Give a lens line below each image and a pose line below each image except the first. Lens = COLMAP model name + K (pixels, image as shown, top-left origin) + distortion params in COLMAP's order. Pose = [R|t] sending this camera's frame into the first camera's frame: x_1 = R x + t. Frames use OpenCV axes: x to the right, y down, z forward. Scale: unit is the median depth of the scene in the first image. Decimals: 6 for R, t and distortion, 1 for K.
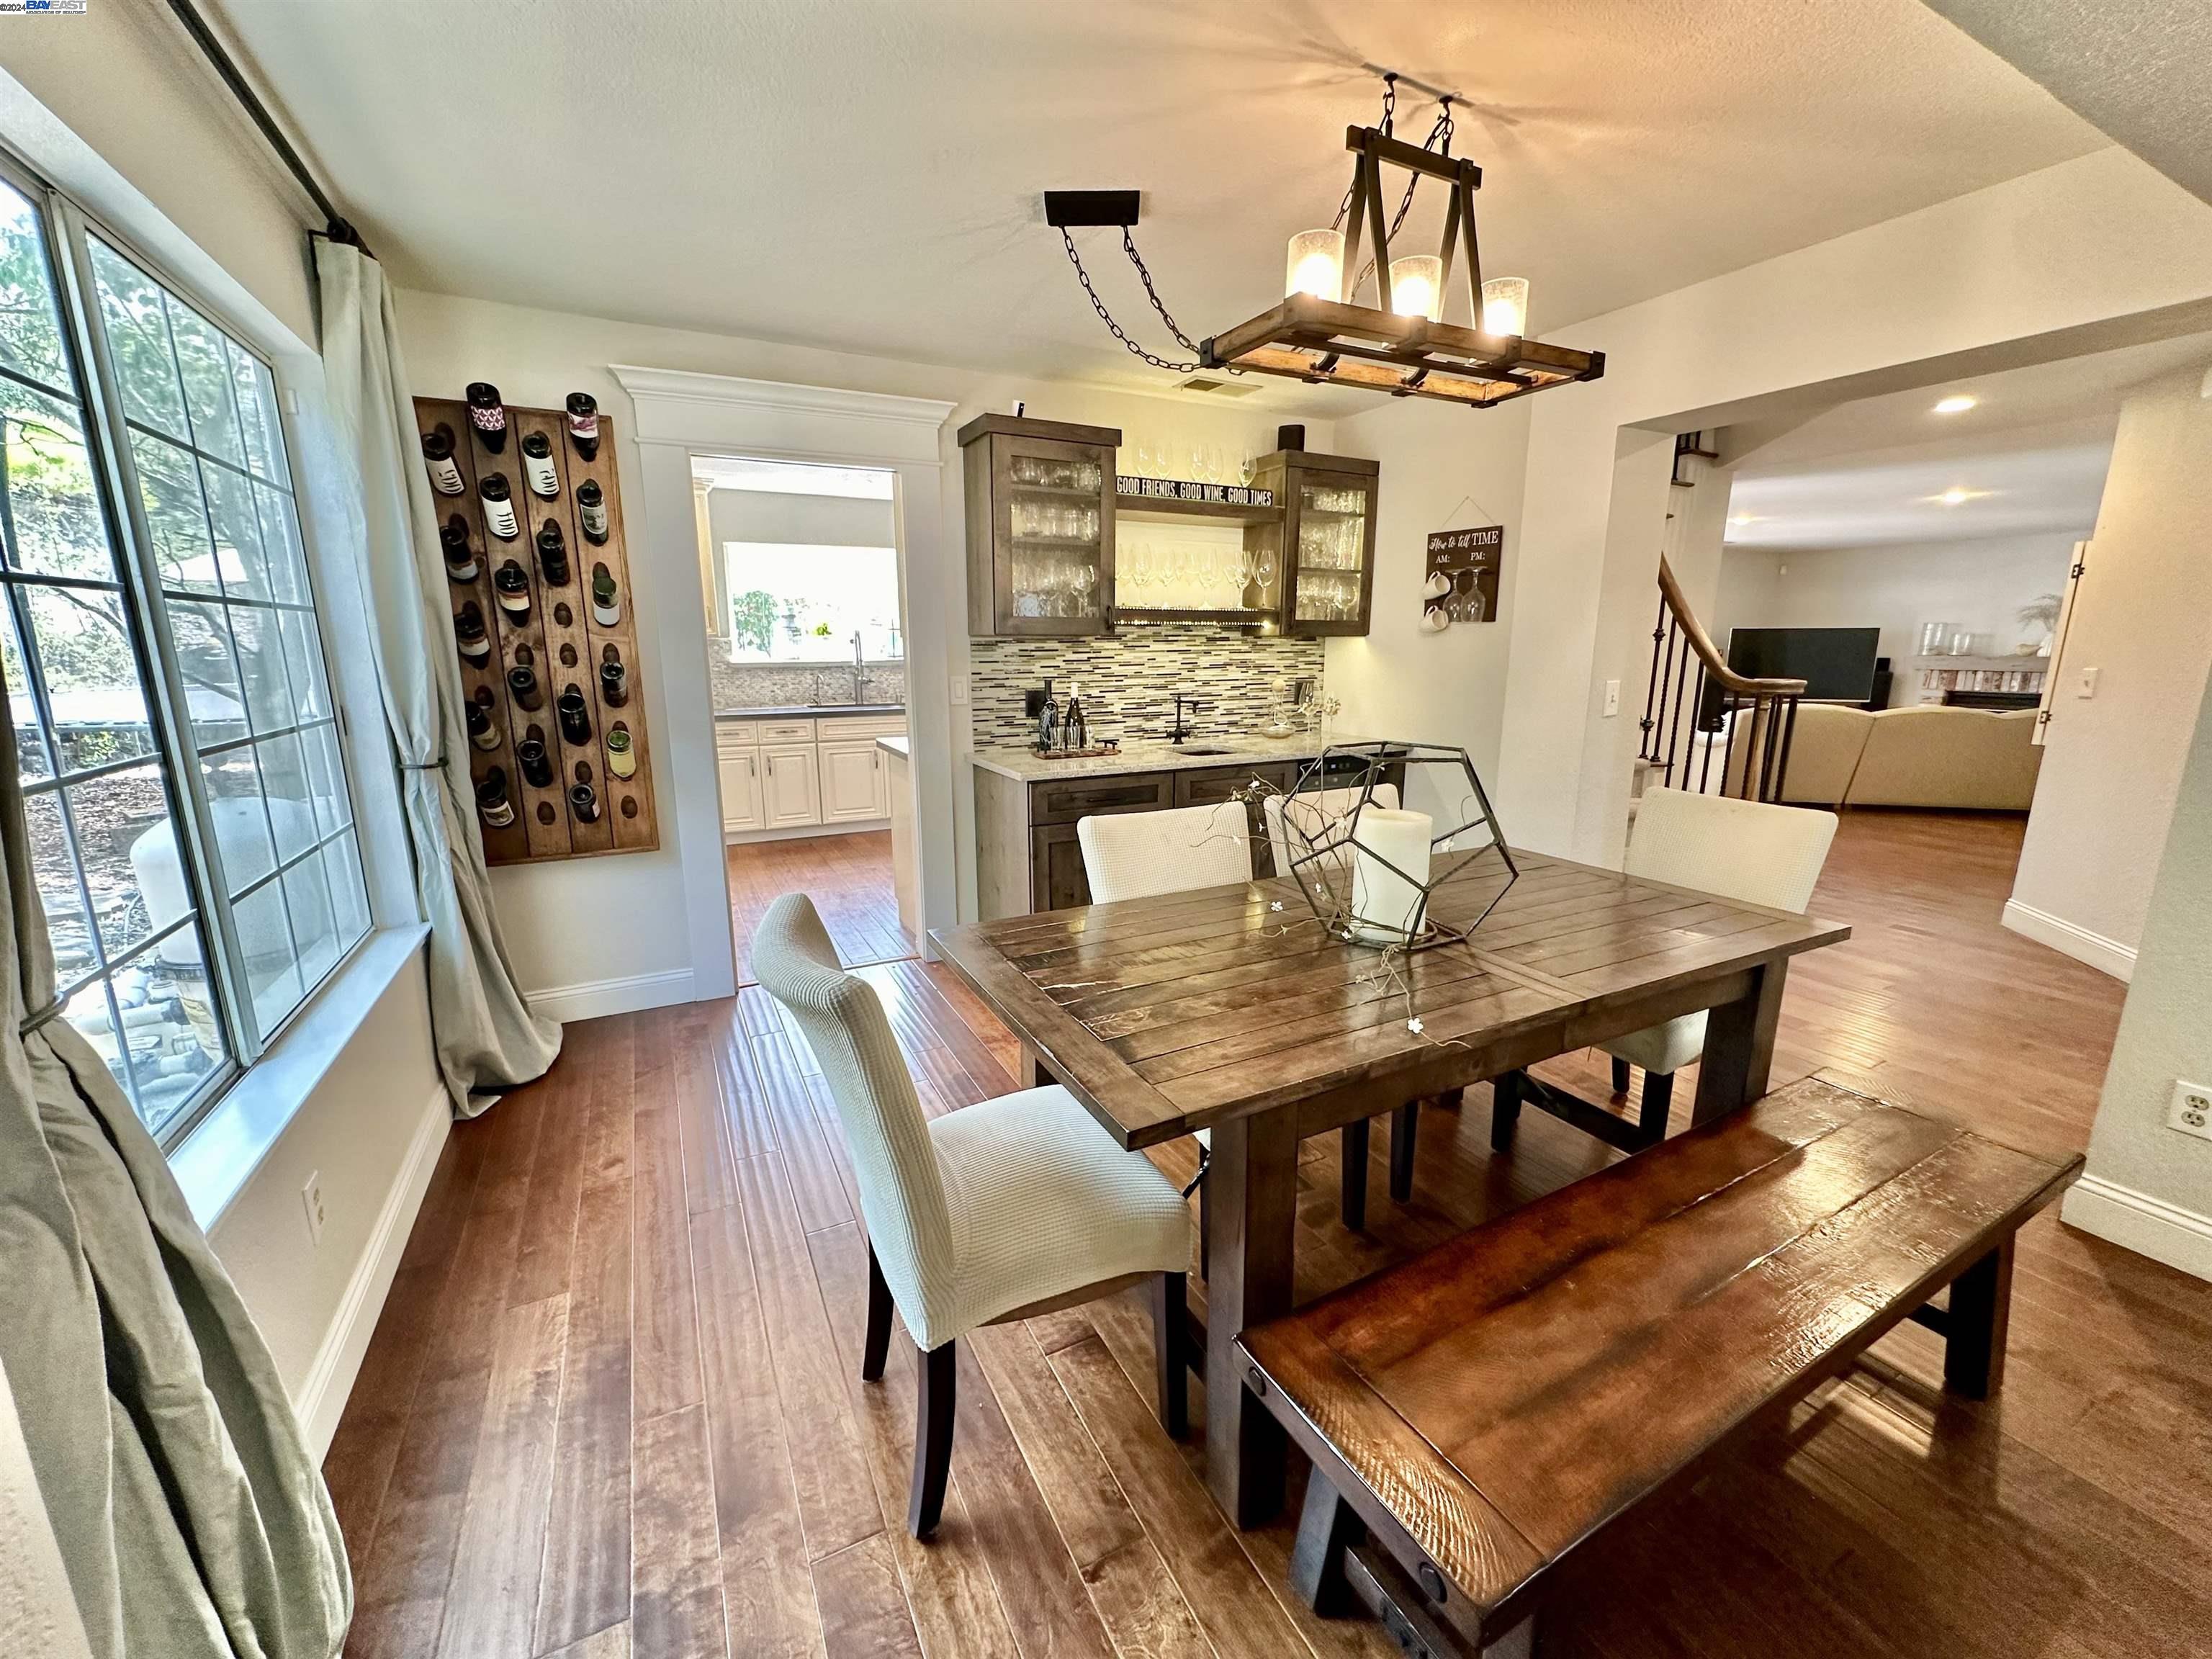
lens RADIAL K [[882.4, 0, 1105.2], [0, 882.4, 829.7], [0, 0, 1]] dist [-0.002379, 0.000254]
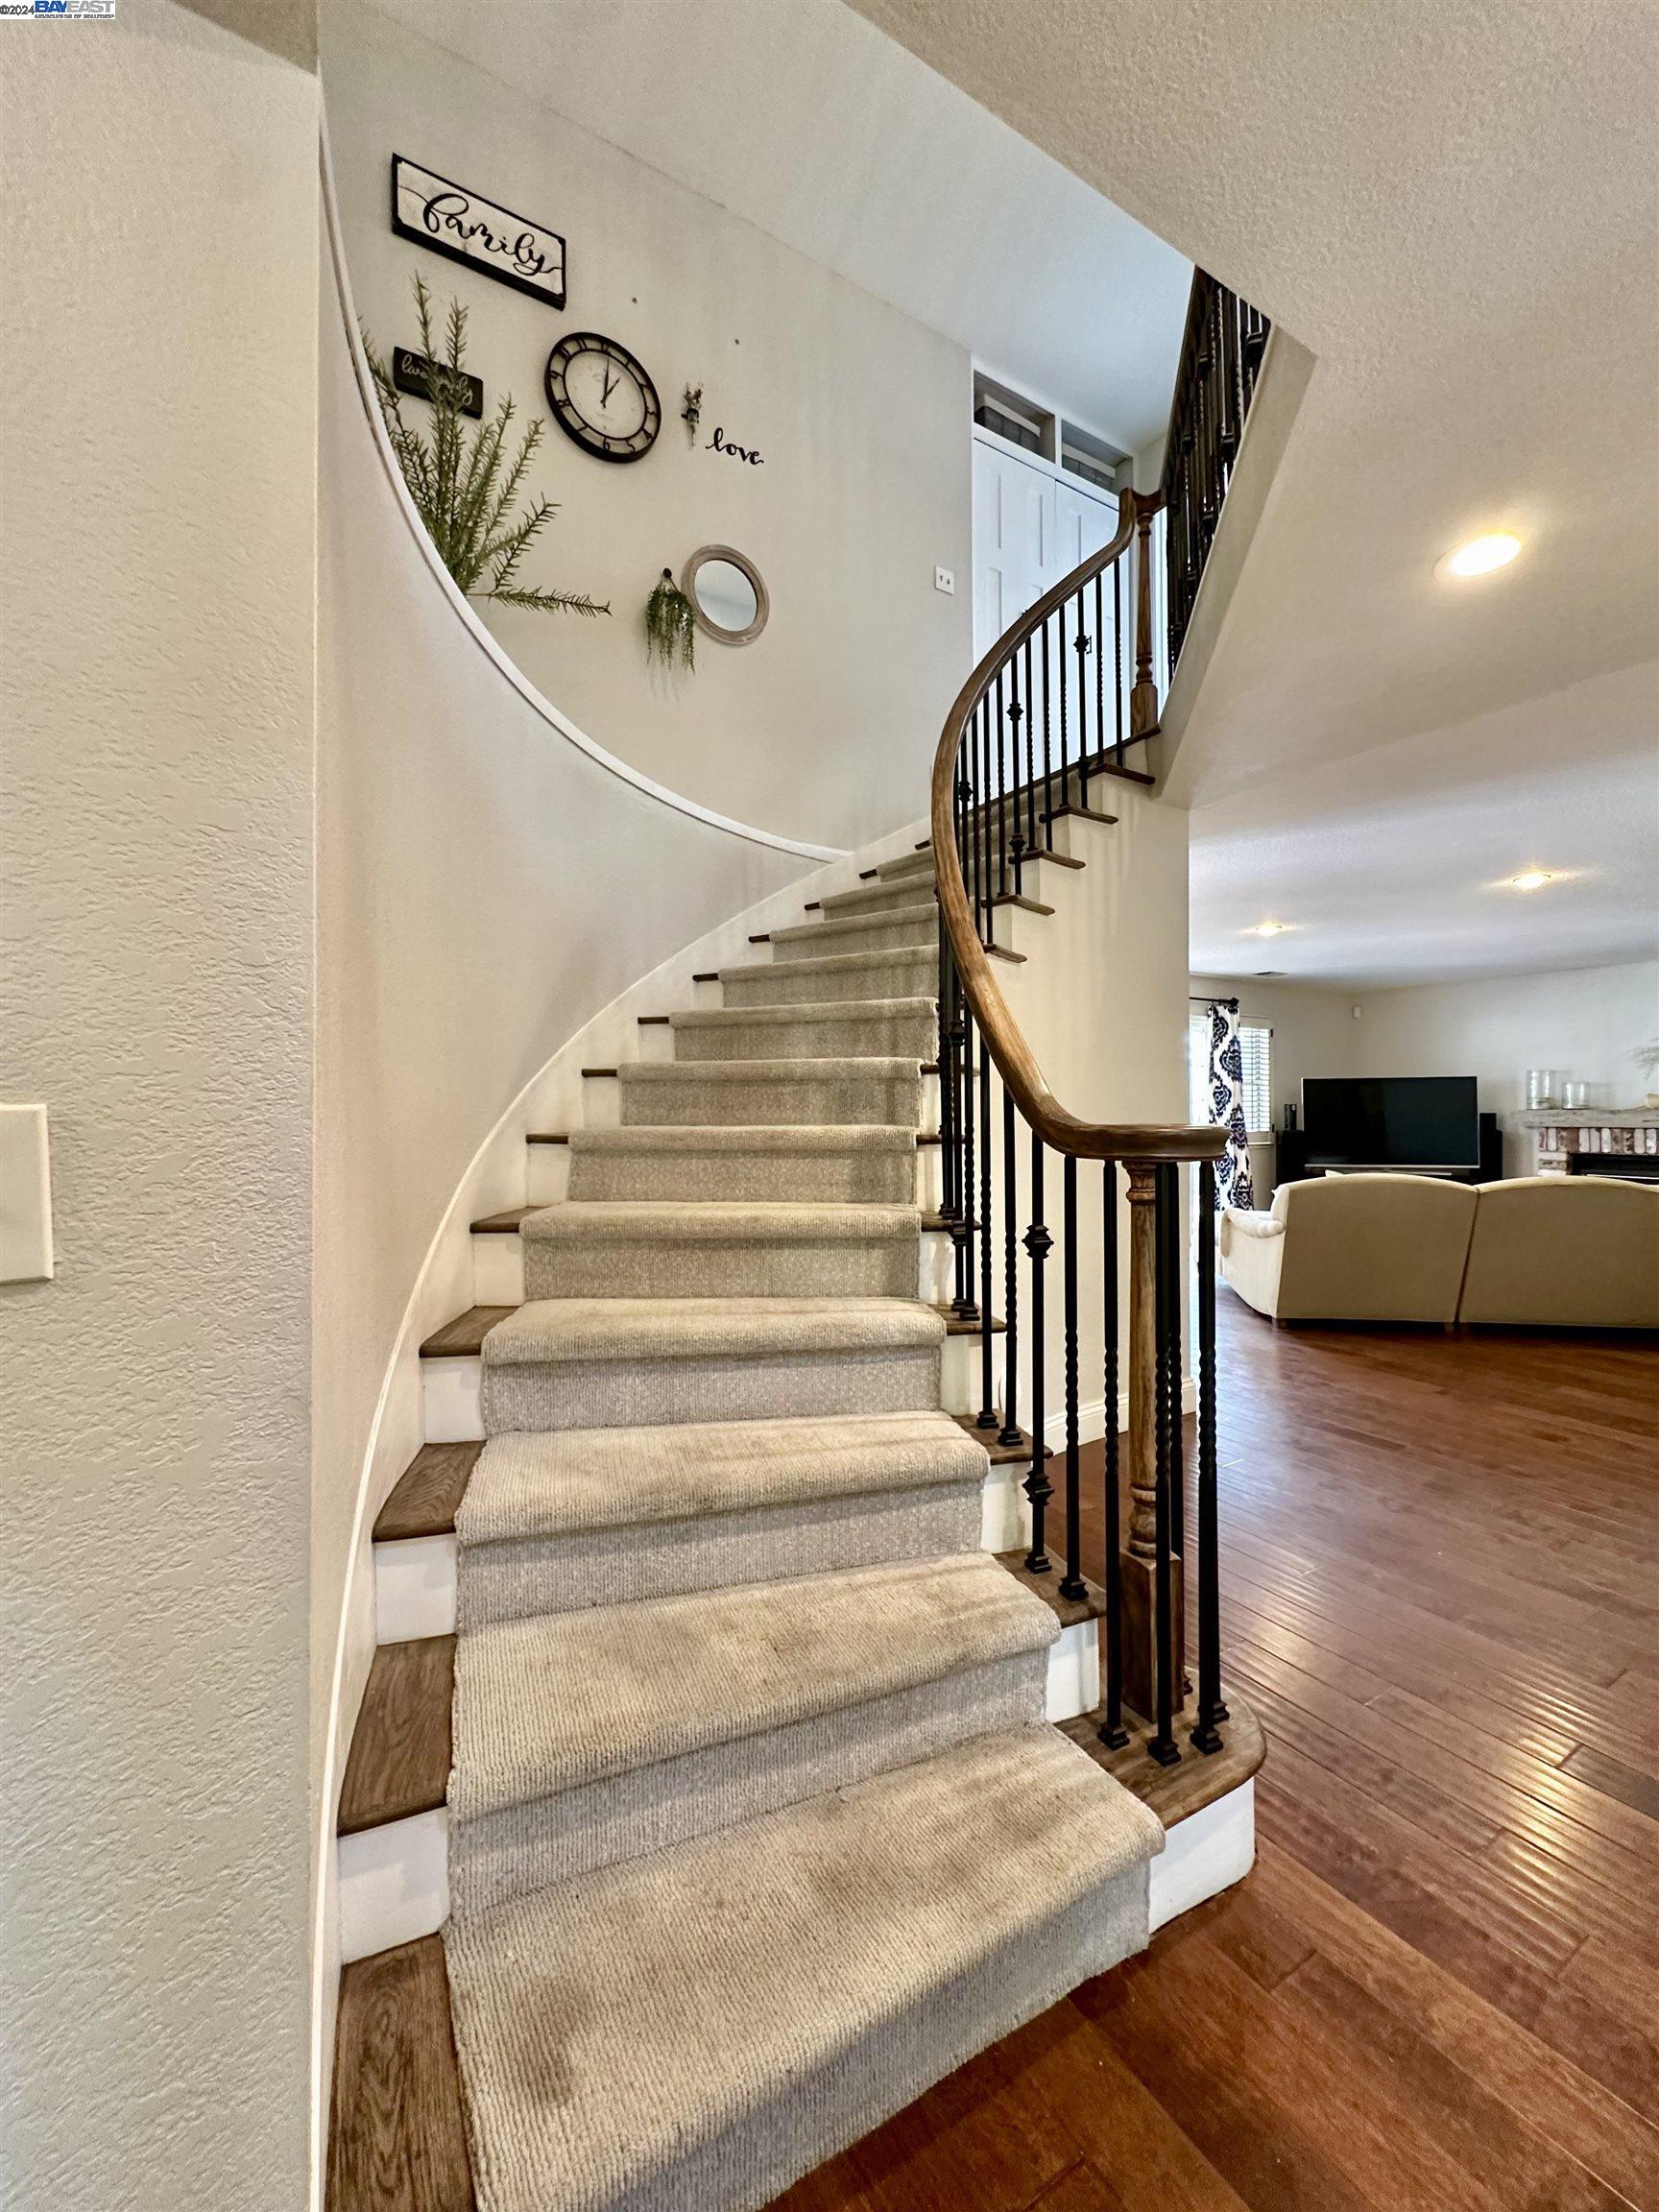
lens RADIAL K [[882.4, 0, 831.8], [0, 882.4, 1110.6], [0, 0, 1]] dist [-0.002379, 0.000254]
pose [[0.997804, -0.005692, 0.065996, 0.248875], [0.019251, 0.978219, -0.206679, -0.045191], [-0.063382, 0.207496, 0.976180, 0.268697]]
